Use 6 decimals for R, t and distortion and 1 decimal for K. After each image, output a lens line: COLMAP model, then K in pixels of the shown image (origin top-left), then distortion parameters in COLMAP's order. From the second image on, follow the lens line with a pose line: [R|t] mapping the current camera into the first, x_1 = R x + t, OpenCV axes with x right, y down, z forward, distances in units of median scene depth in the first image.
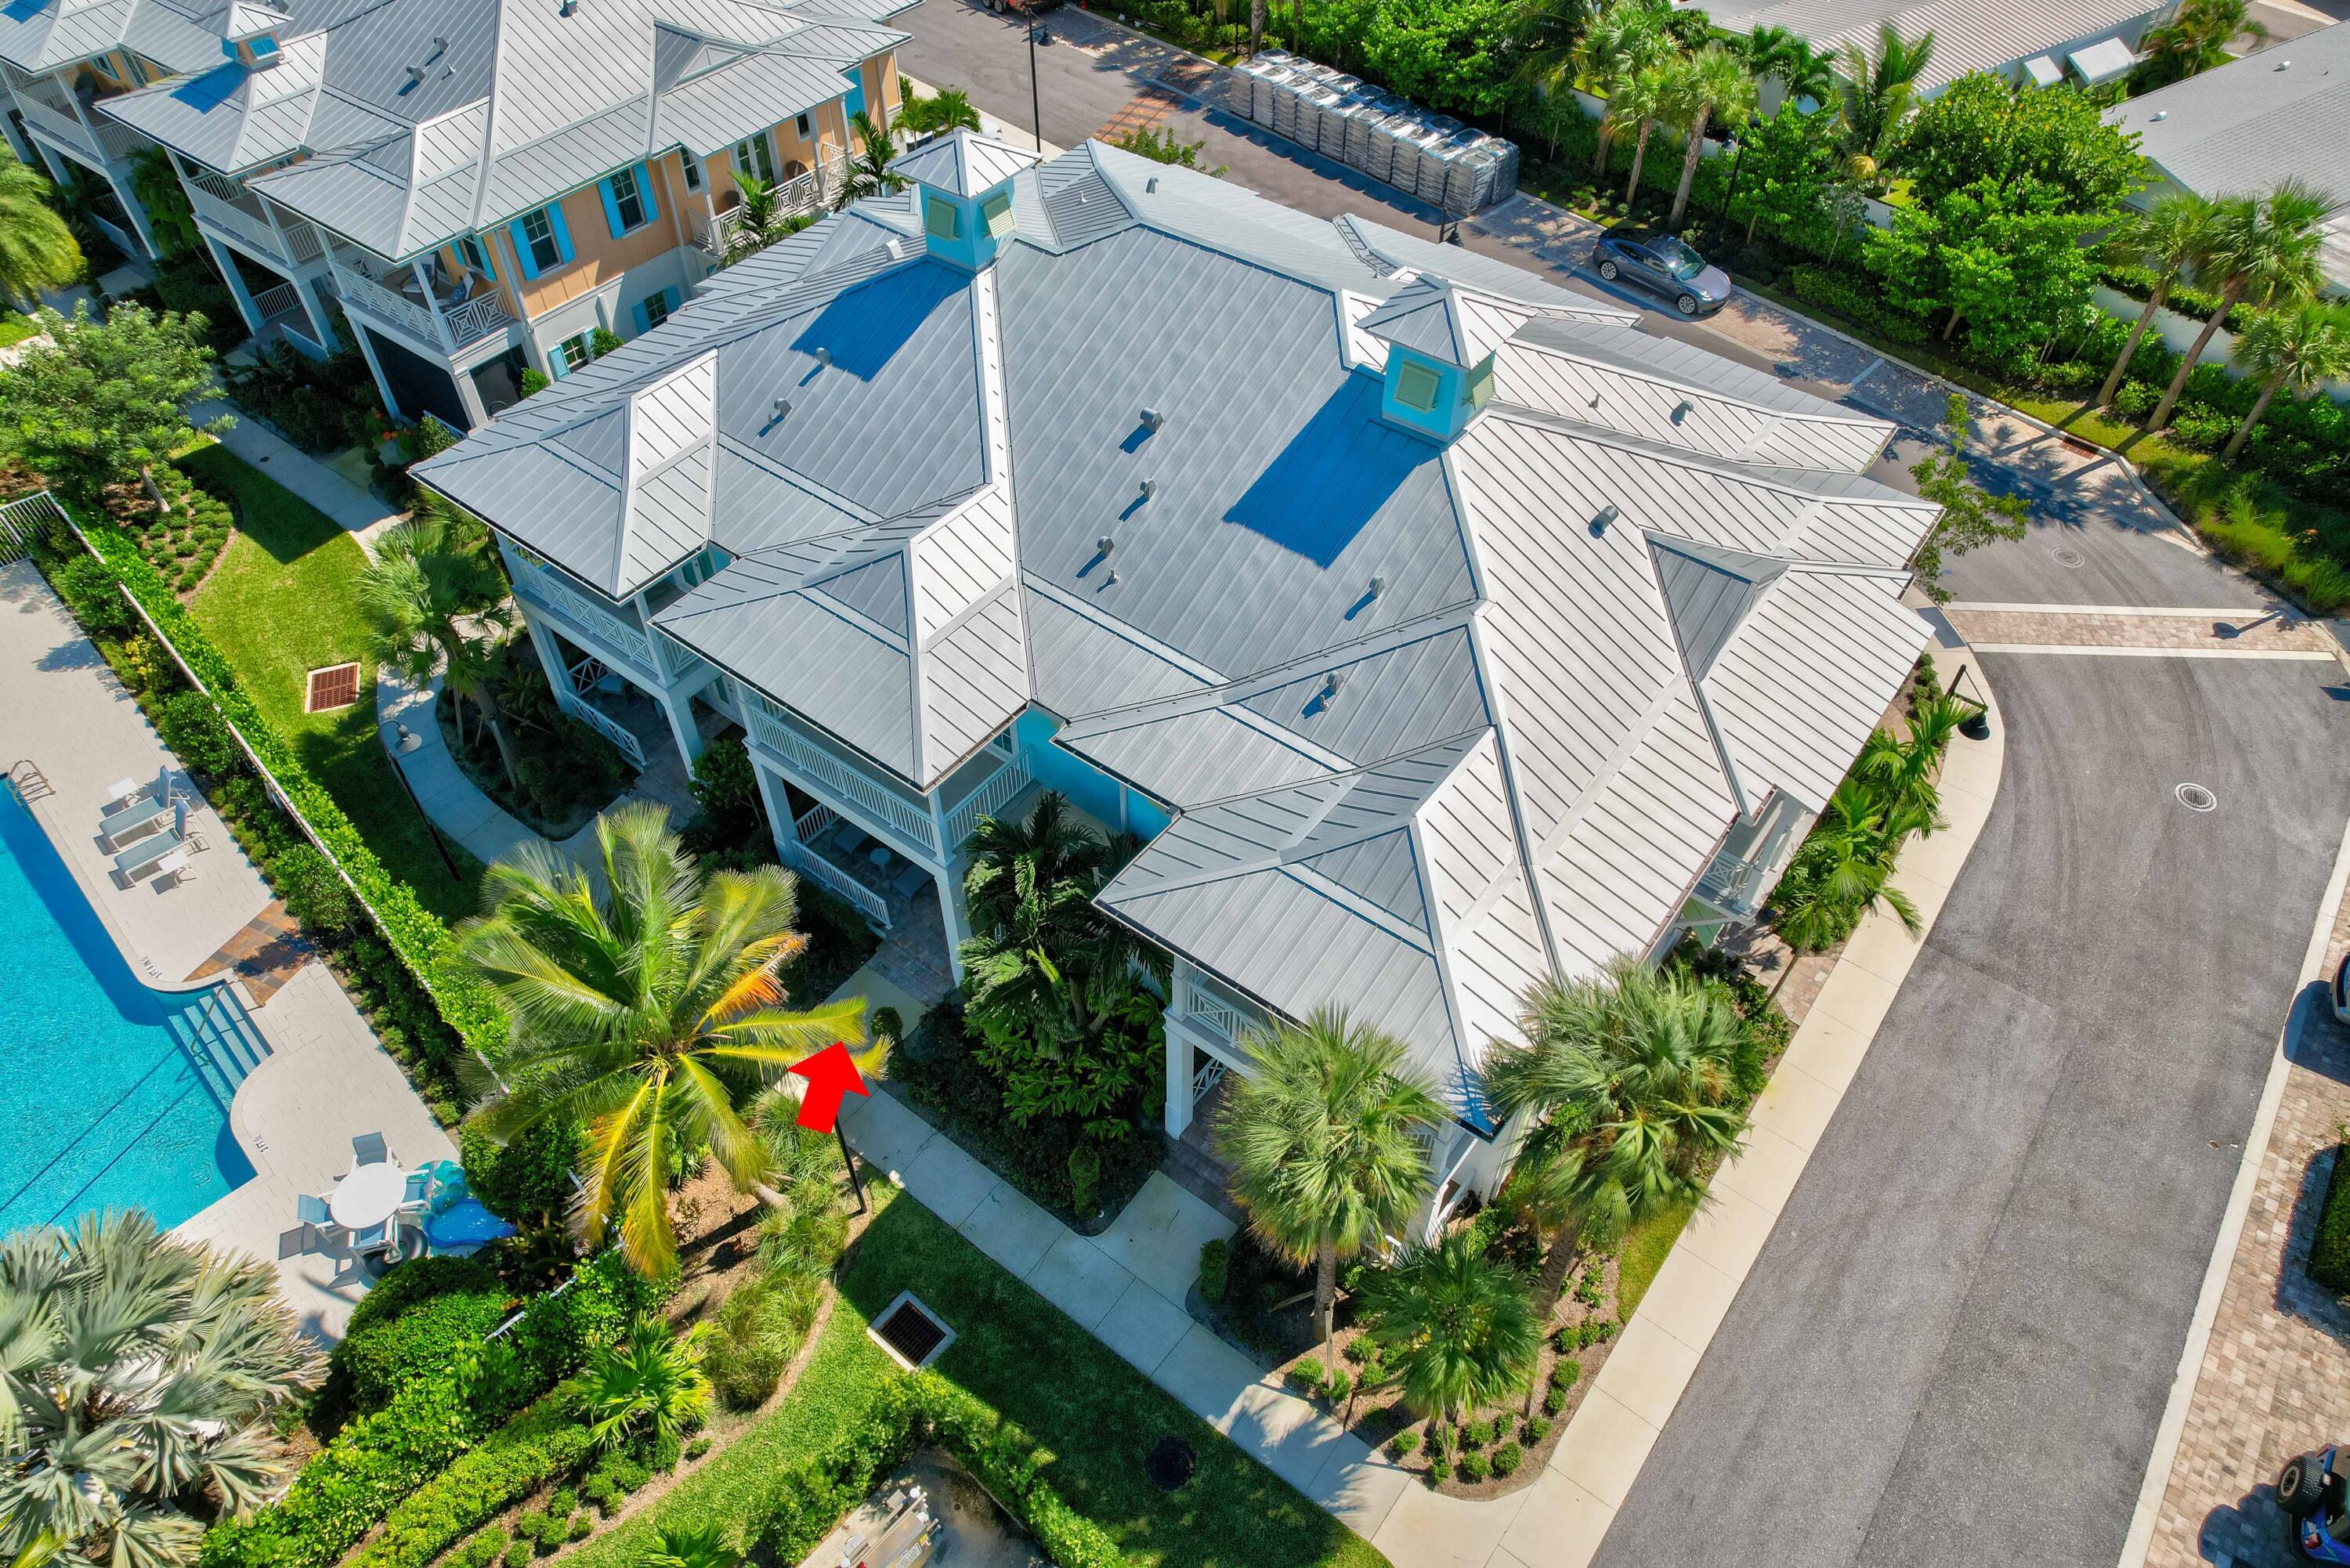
lens RADIAL K [[1513.7, 0, 1174.3], [0, 1513.7, 796.3], [0, 0, 1]] dist [-0.075447, 0.069450]
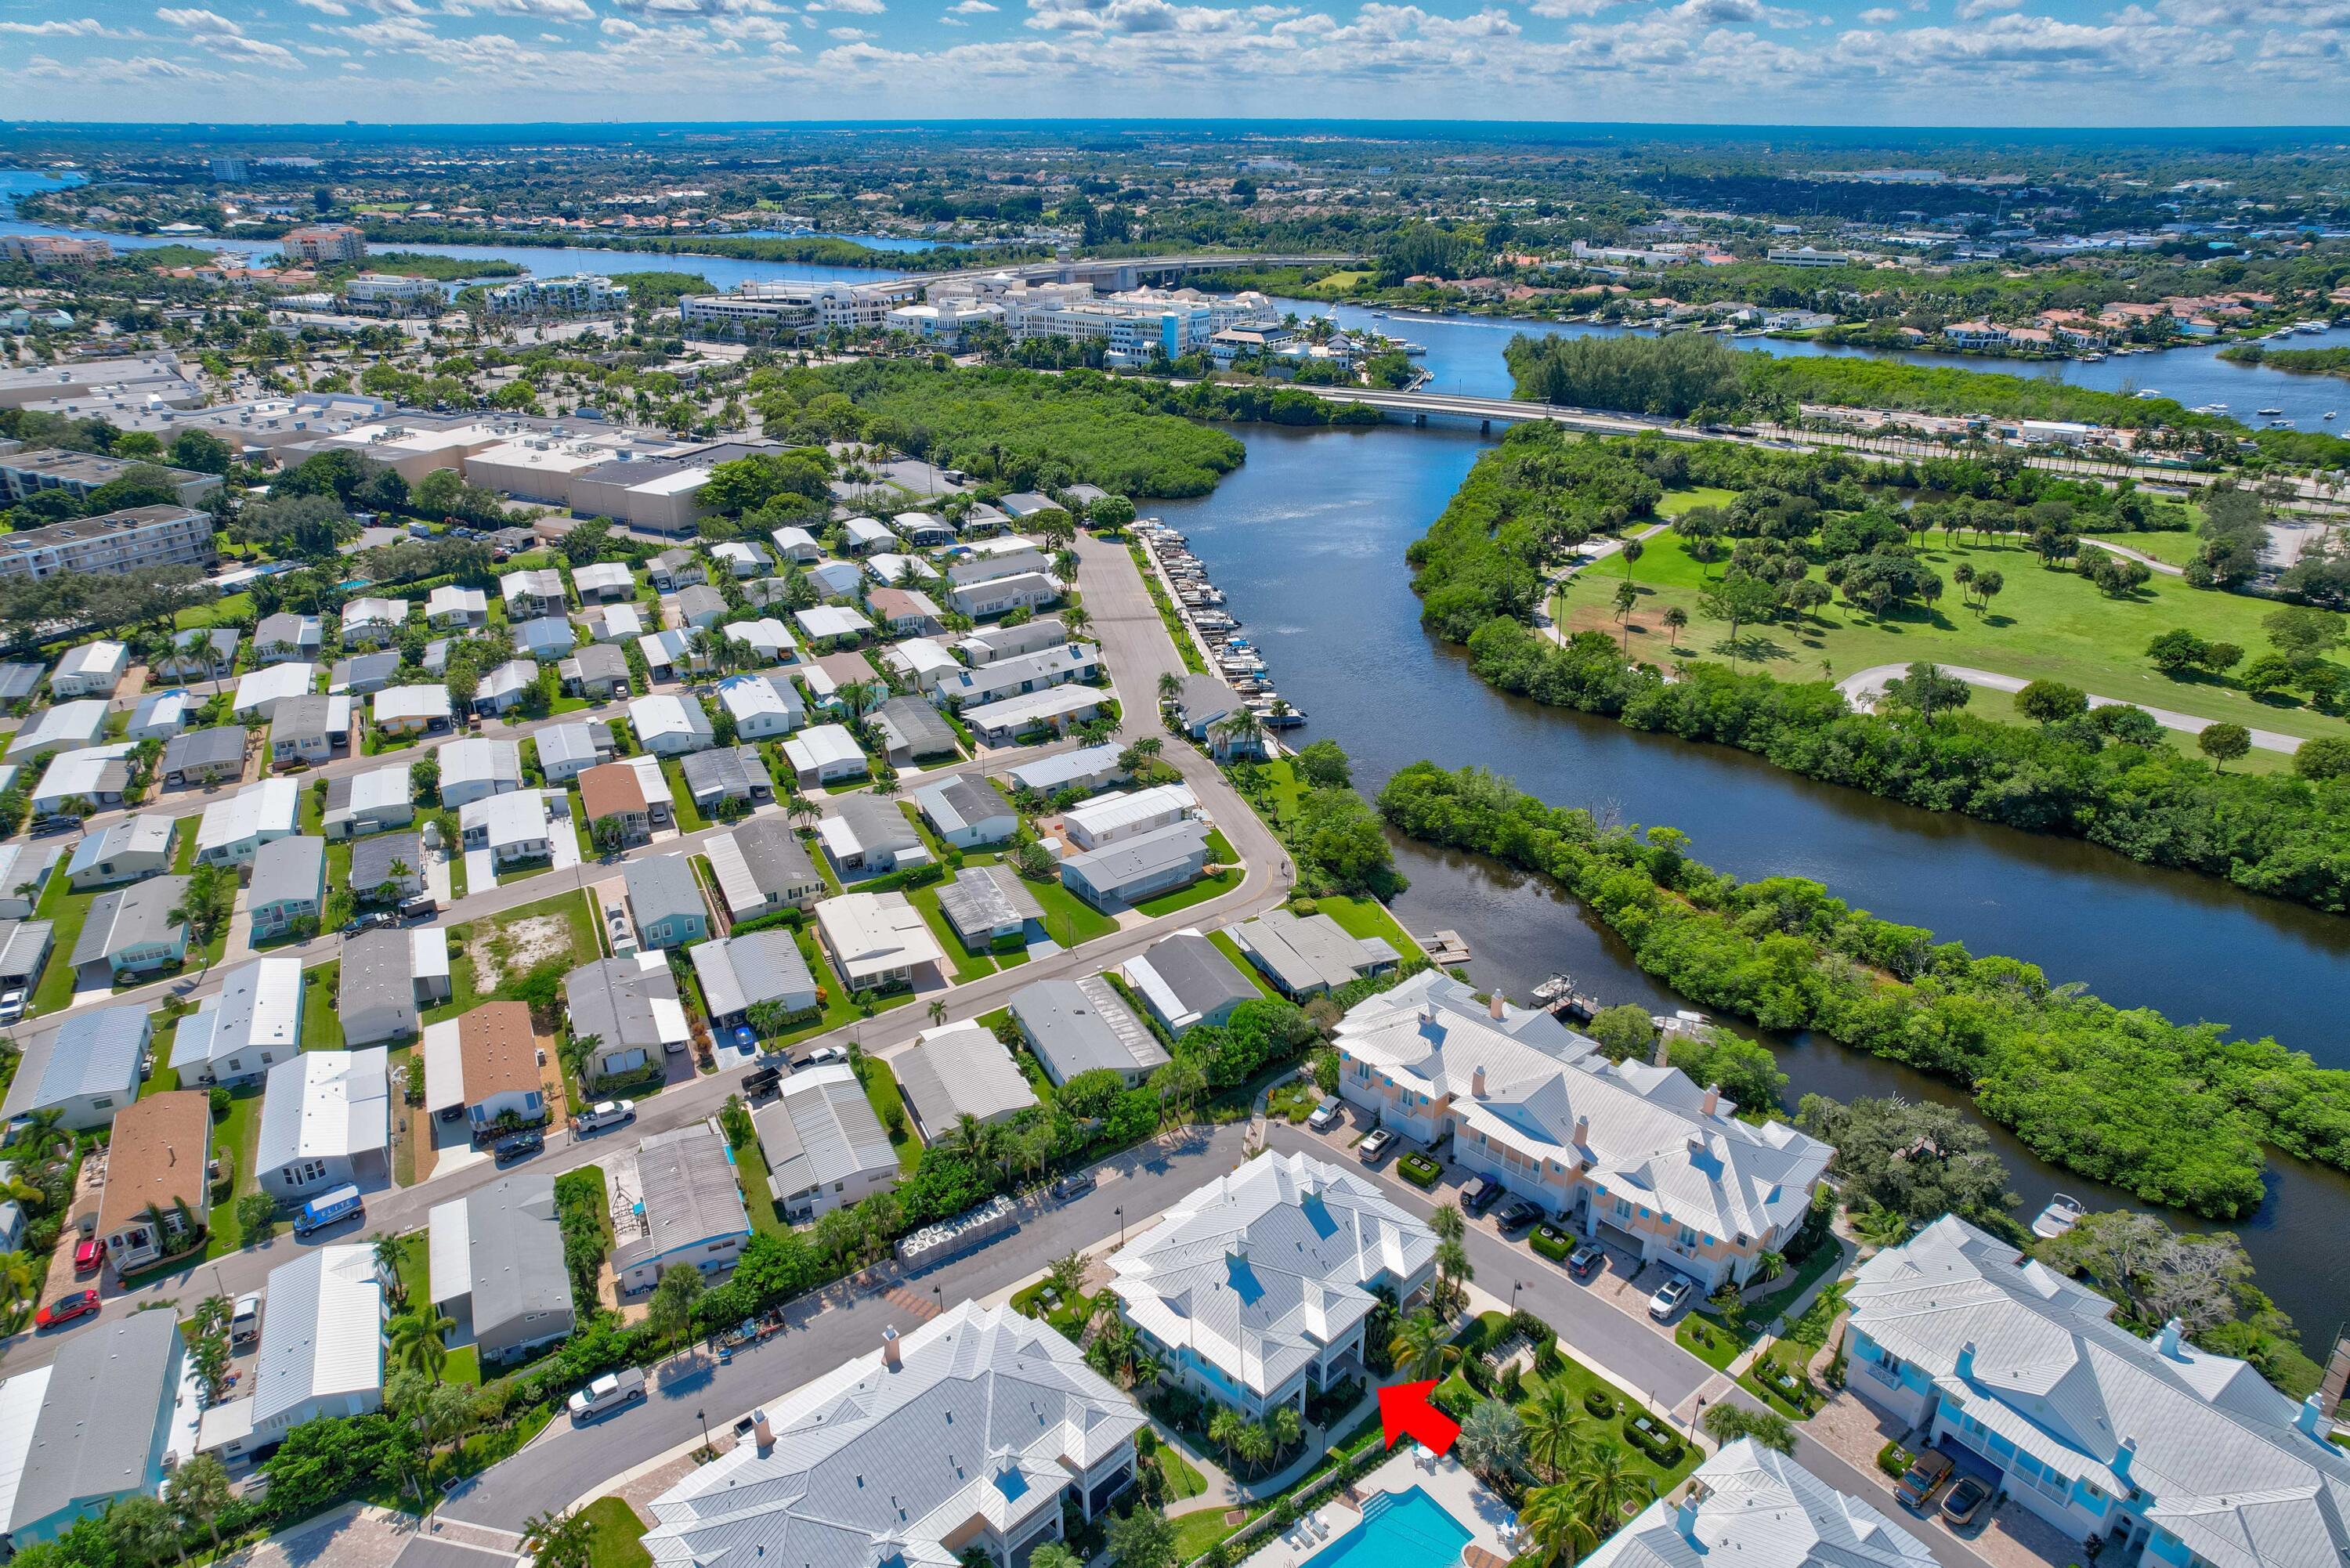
lens RADIAL K [[1510.5, 0, 1176.8], [0, 1510.5, 798.1], [0, 0, 1]] dist [-0.086156, 0.076409]
pose [[0.122258, -0.413974, 0.902041, -2.963941], [0.732364, 0.651028, 0.199516, -1.892842], [-0.669848, 0.636230, 0.382773, -1.137647]]
